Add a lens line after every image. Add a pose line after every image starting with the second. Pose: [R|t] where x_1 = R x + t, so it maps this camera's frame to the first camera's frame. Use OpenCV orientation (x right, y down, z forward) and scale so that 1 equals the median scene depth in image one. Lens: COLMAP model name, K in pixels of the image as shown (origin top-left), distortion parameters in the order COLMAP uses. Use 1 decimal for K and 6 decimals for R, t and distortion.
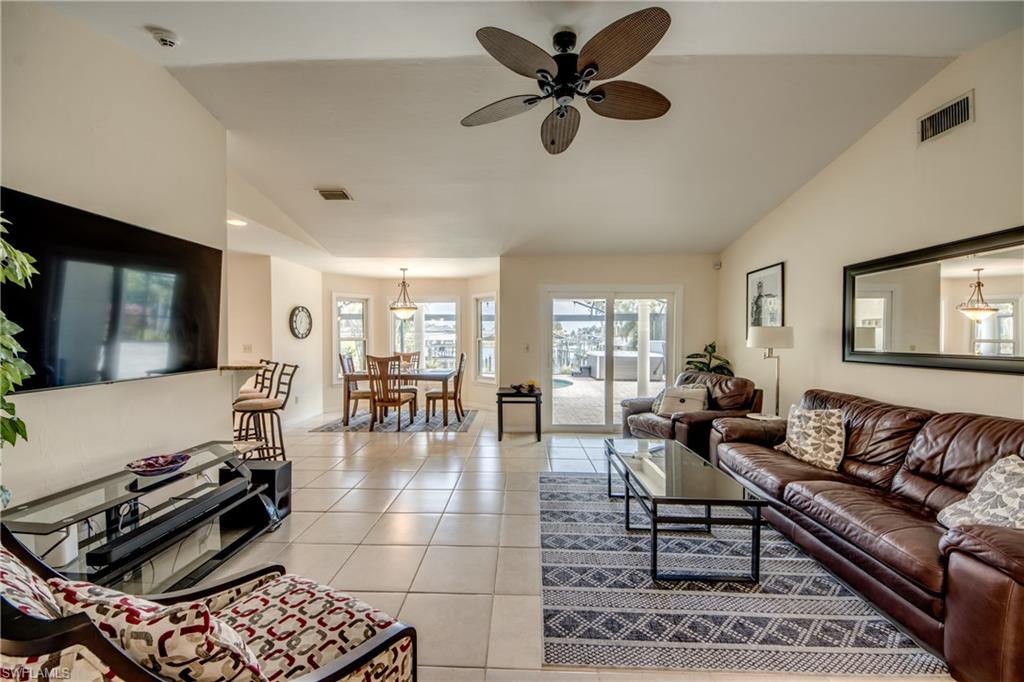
lens RADIAL K [[379.4, 0, 505.3], [0, 379.4, 343.3], [0, 0, 1]] dist [0.043158, -0.028712]
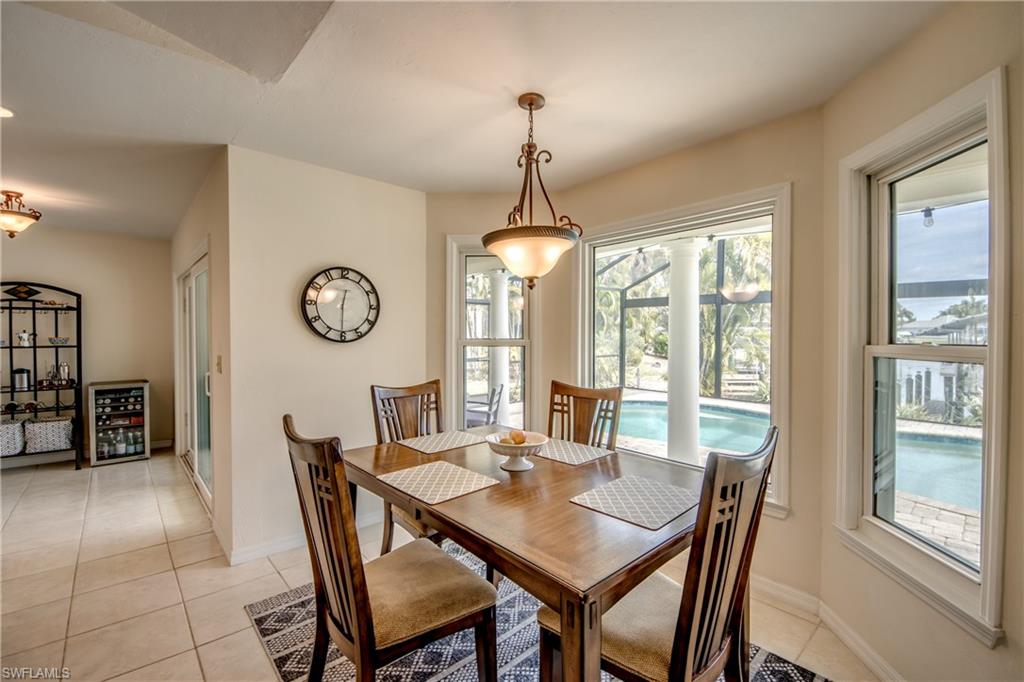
lens RADIAL K [[430.3, 0, 512.0], [0, 430.3, 341.0], [0, 0, 1]] dist [0.000159, -0.000045]
pose [[0.711301, 0.013578, -0.702756, -0.062475], [-0.015651, 0.999871, 0.003478, -0.021865], [0.702713, 0.008525, 0.711422, 0.936243]]
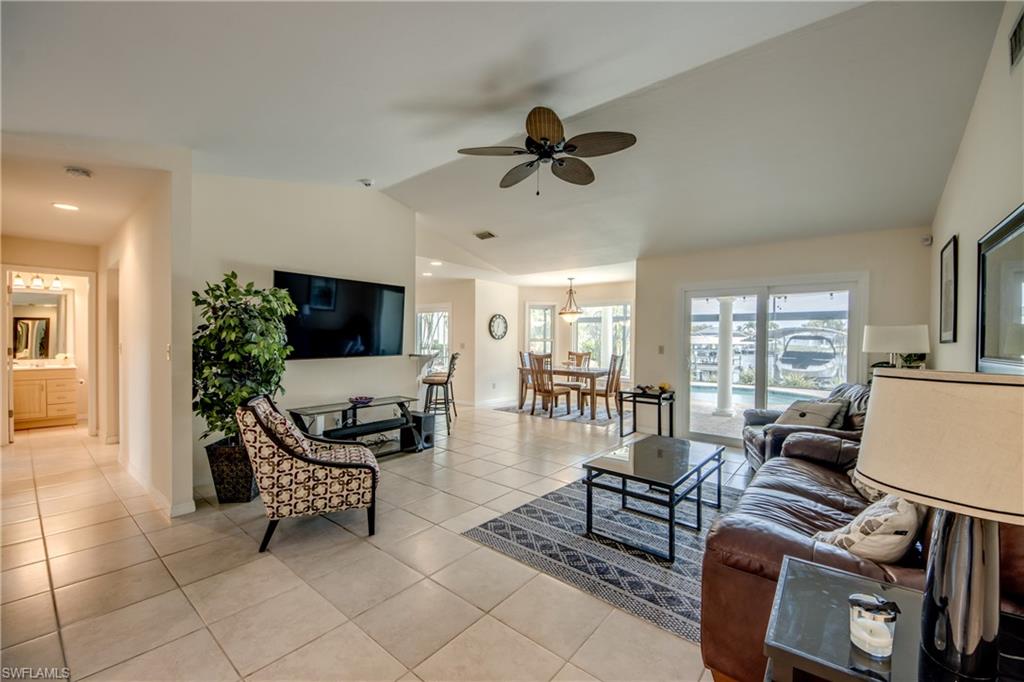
lens RADIAL K [[409.7, 0, 512.0], [0, 409.7, 341.0], [0, 0, 1]] dist [0.050791, 0.000018]
pose [[0.792978, 0.008007, -0.609197, 0.422173], [-0.016852, 0.999819, -0.008795, 0.006066], [0.609017, 0.017240, 0.792970, -0.092821]]
